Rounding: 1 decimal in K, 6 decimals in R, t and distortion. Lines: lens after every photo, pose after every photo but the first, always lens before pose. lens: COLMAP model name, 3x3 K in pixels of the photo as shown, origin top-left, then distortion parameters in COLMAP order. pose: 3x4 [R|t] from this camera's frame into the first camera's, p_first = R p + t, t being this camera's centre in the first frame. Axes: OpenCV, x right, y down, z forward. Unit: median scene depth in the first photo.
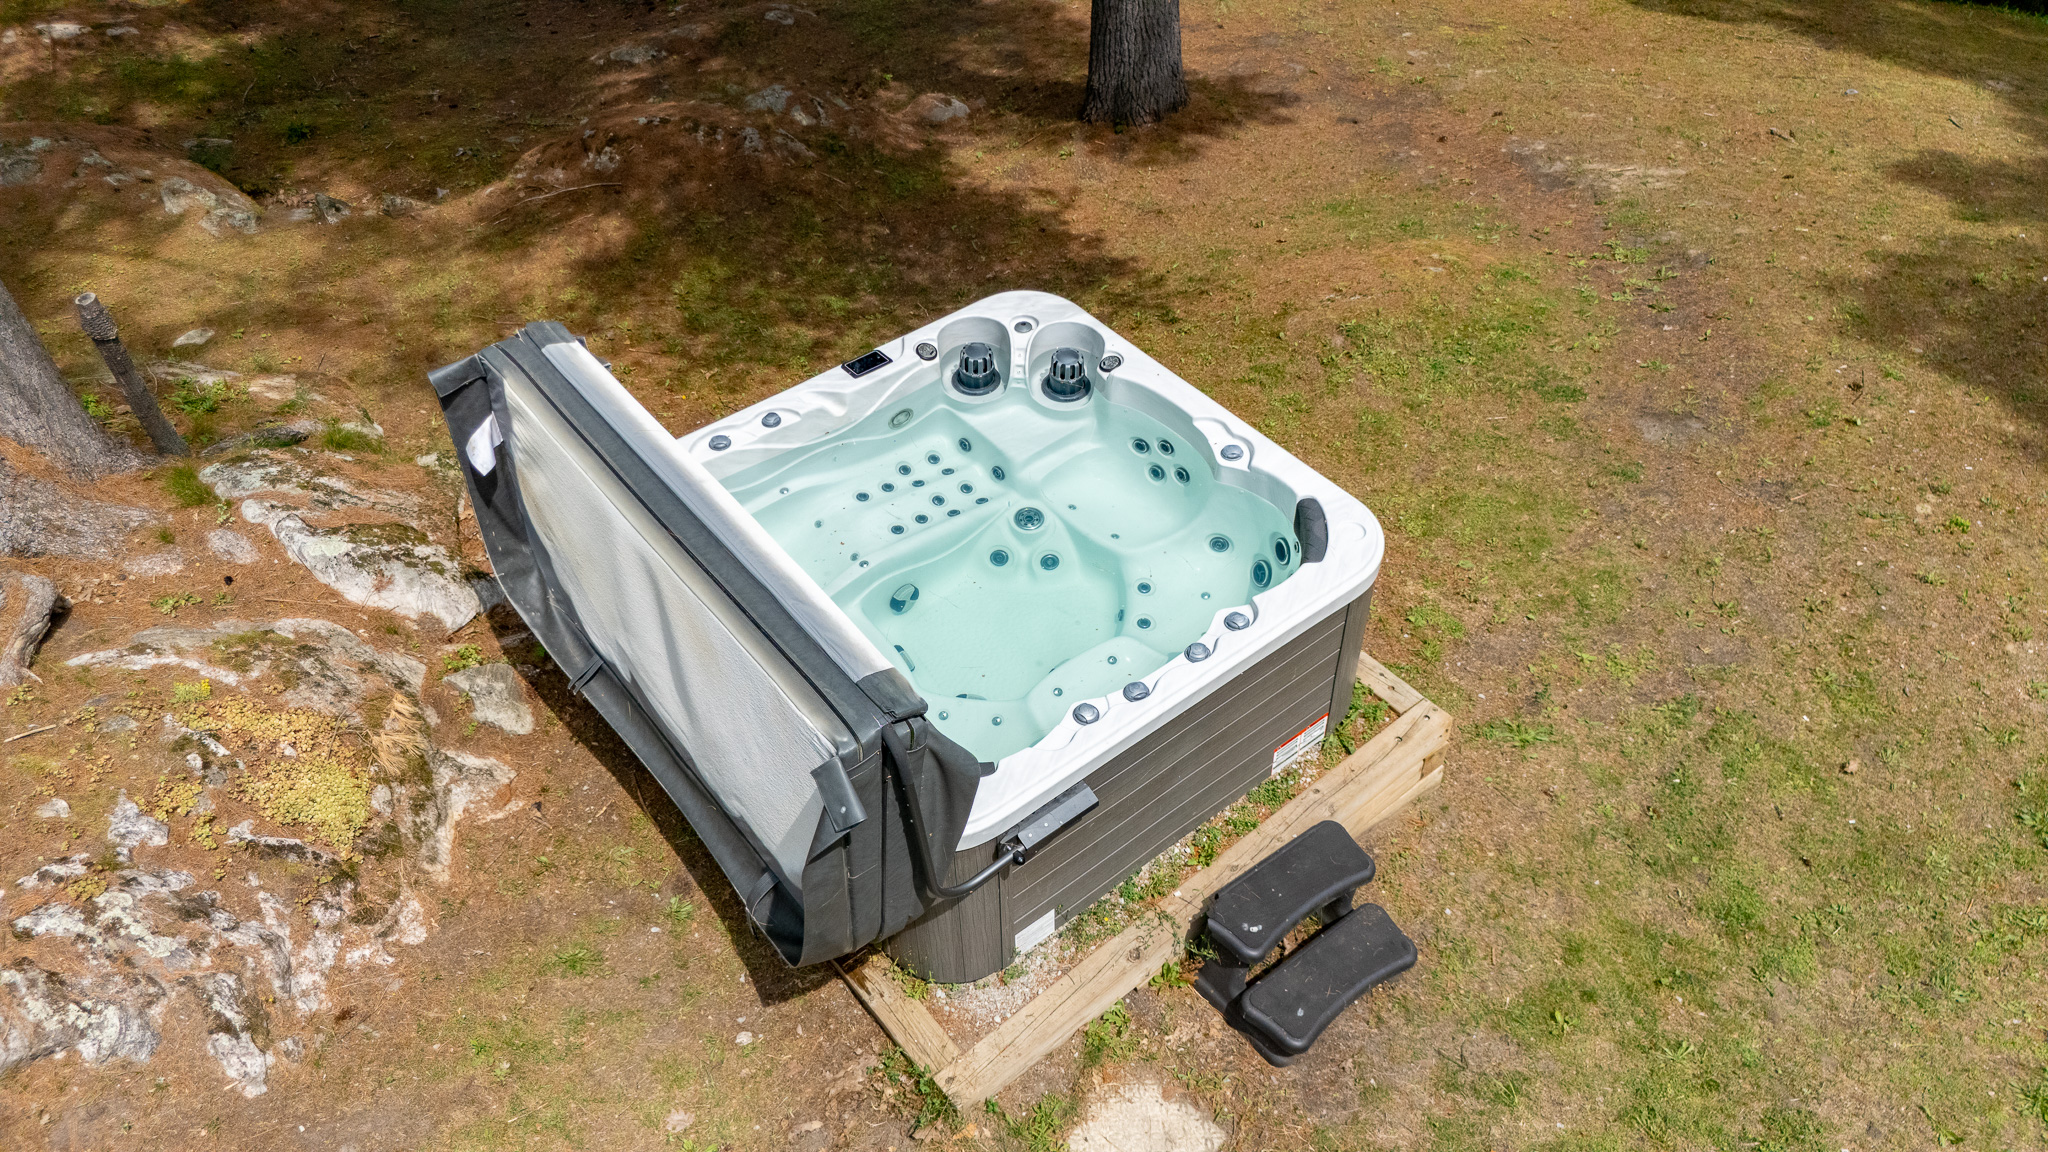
lens RADIAL K [[1527.6, 0, 1025.2], [0, 1527.6, 586.0], [0, 0, 1]] dist [0.063150, -0.058894]
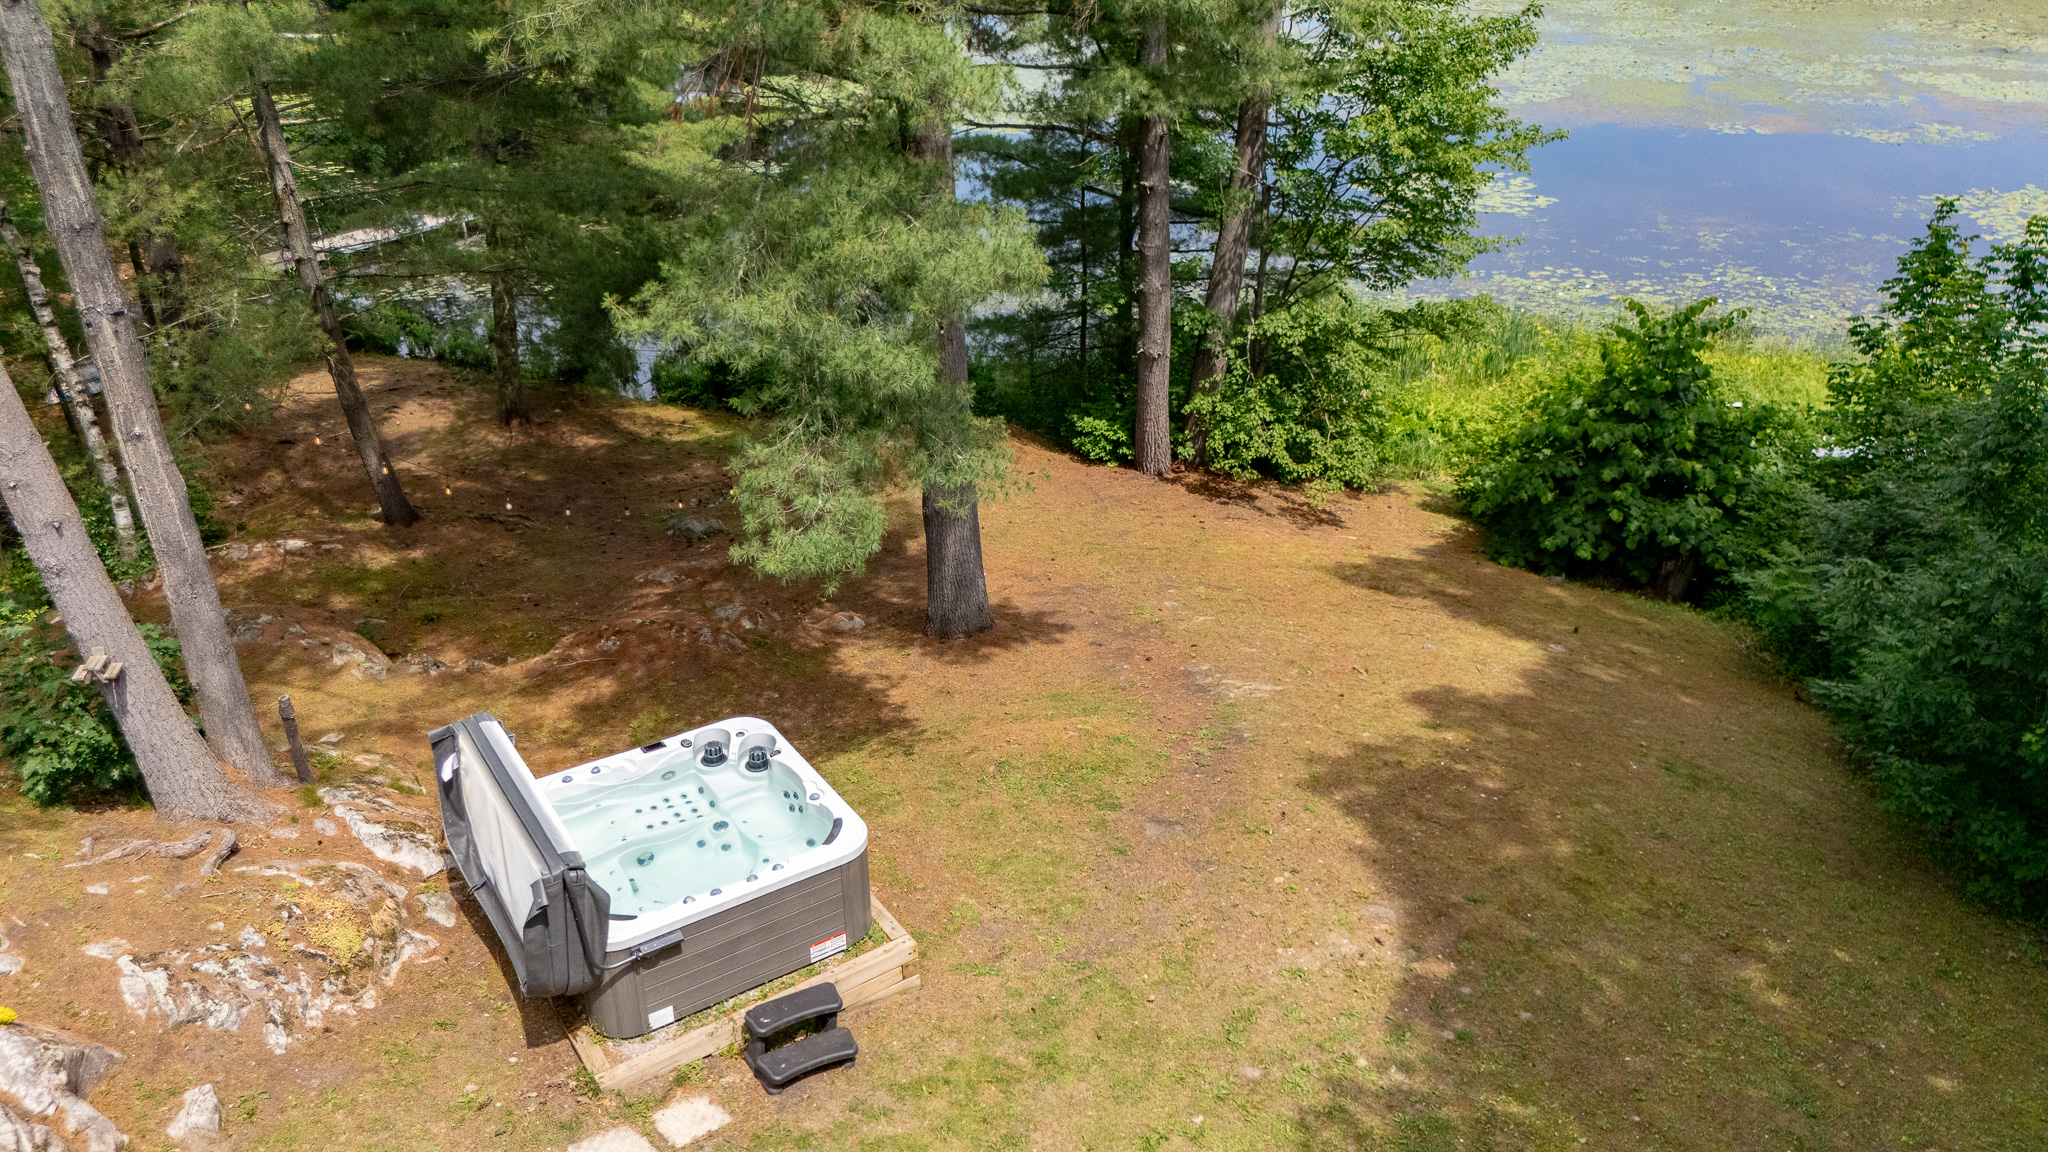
lens RADIAL K [[1527.6, 0, 1016.8], [0, 1527.6, 577.6], [0, 0, 1]] dist [0.063150, -0.058894]
pose [[0.995316, 0.048276, -0.083763, 0.513473], [-0.072564, 0.945548, -0.317290, 0.239811], [0.063885, 0.321882, 0.944622, -0.902773]]
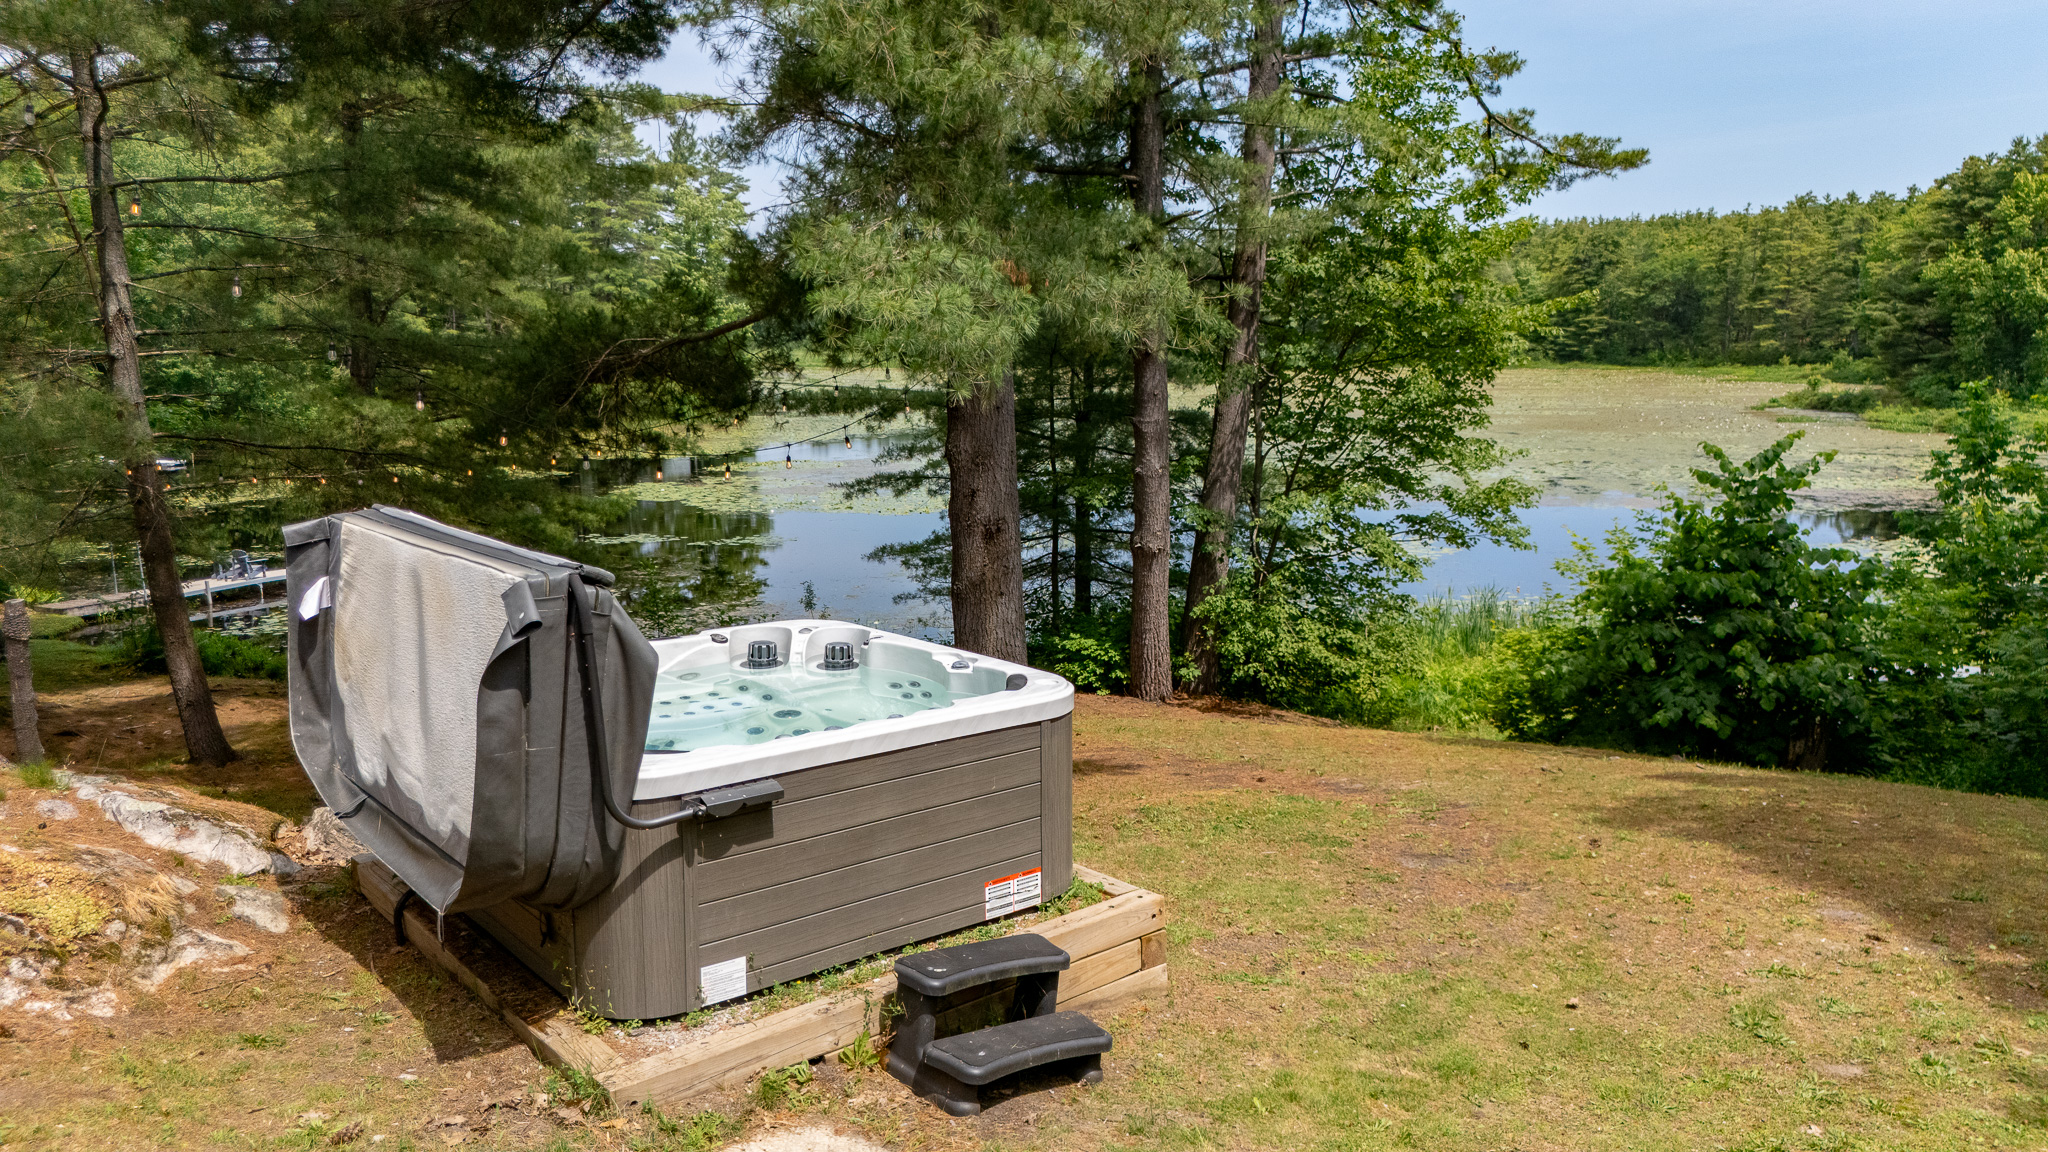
lens RADIAL K [[1527.6, 0, 1028.5], [0, 1527.6, 568.0], [0, 0, 1]] dist [0.063150, -0.058894]
pose [[0.999803, 0.013793, 0.014246, 0.157495], [-0.002497, 0.800274, -0.599630, 0.512928], [-0.019671, 0.599476, 0.800151, 0.015551]]
